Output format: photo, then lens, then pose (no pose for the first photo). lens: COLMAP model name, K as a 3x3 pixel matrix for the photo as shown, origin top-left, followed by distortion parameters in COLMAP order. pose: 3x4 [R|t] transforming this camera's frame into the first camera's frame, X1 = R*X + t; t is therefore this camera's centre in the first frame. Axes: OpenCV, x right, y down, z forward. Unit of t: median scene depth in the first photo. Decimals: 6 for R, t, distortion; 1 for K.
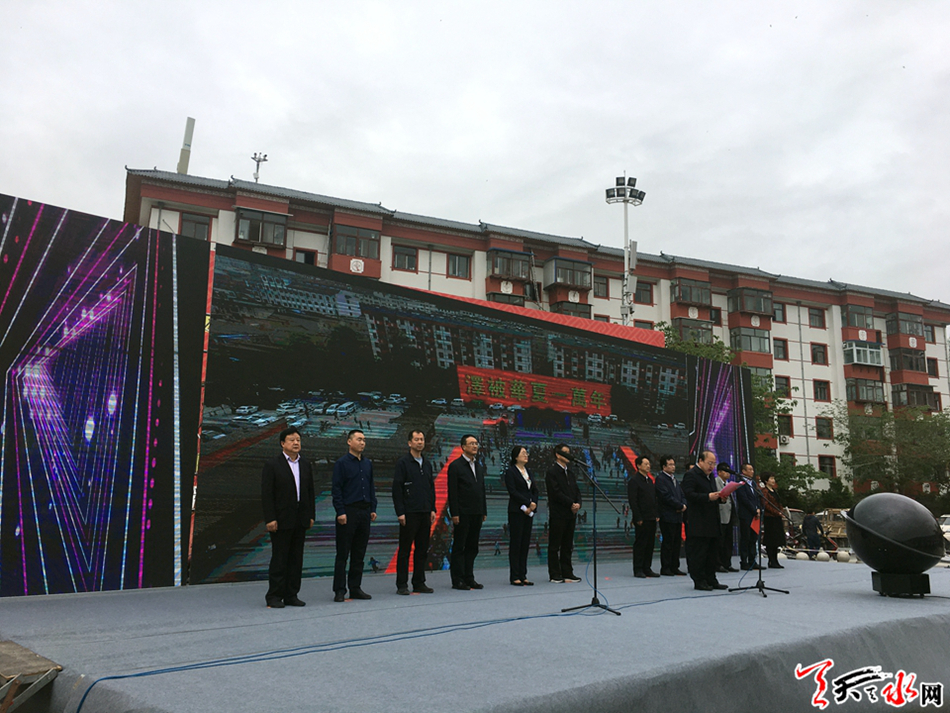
lens RADIAL K [[811.1, 0, 475.5], [0, 811.1, 351.8], [0, 0, 1]] dist [0.077832, -0.099219]
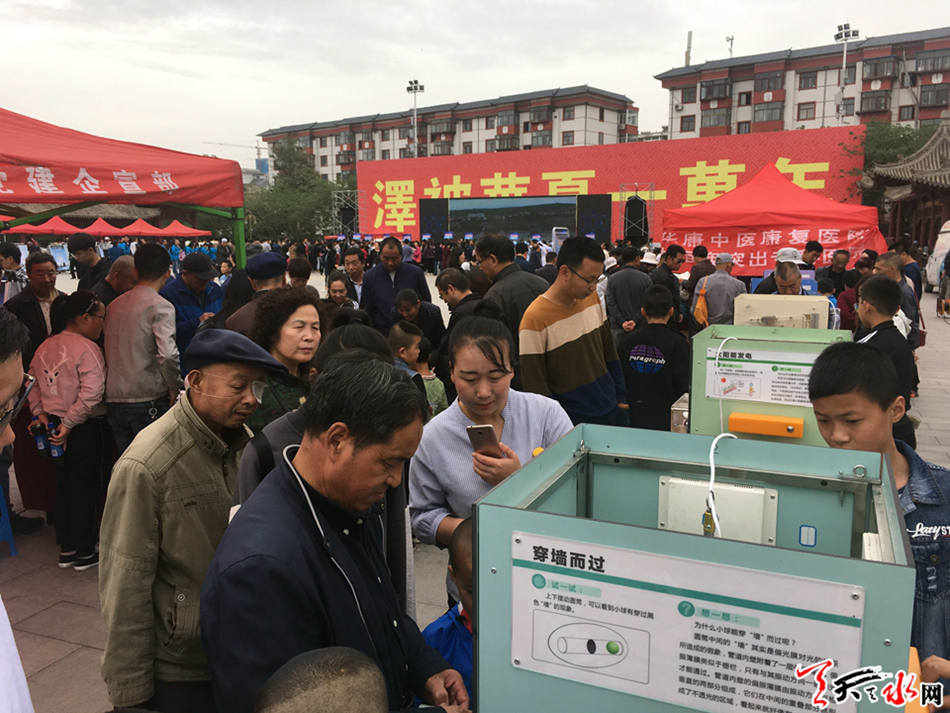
lens RADIAL K [[811.1, 0, 474.6], [0, 811.1, 360.2], [0, 0, 1]] dist [0.077832, -0.099219]
pose [[0.430831, 0.115614, -0.894996, 1.048920], [0.177942, 0.961405, 0.209850, -0.041468], [0.884715, -0.249668, 0.393630, -0.303558]]
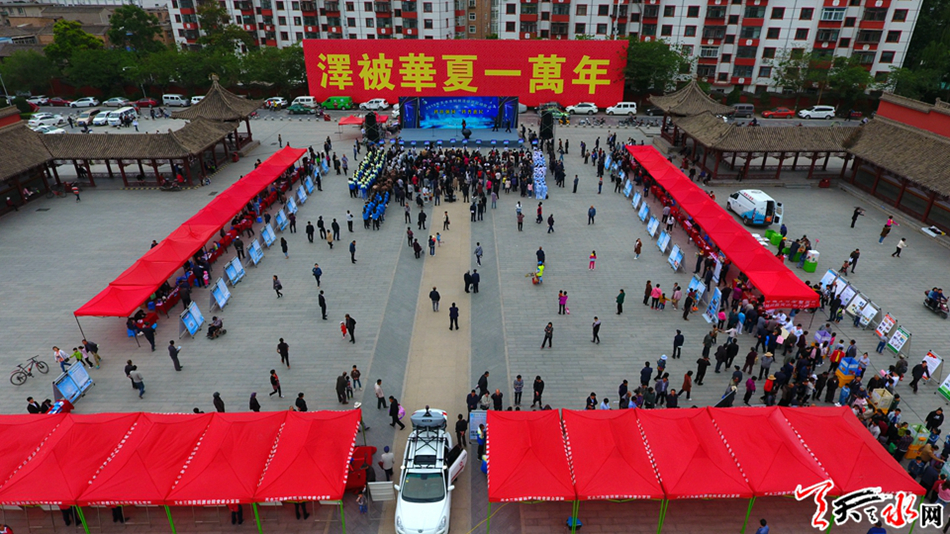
lens RADIAL K [[556.2, 0, 478.0], [0, 556.2, 263.7], [0, 0, 1]] dist [-0.006593, -0.003225]
pose [[0.738193, 0.289363, -0.609376, 0.973667], [0.138949, 0.818738, 0.557100, -0.421368], [0.660124, -0.495920, 0.564180, -0.666163]]
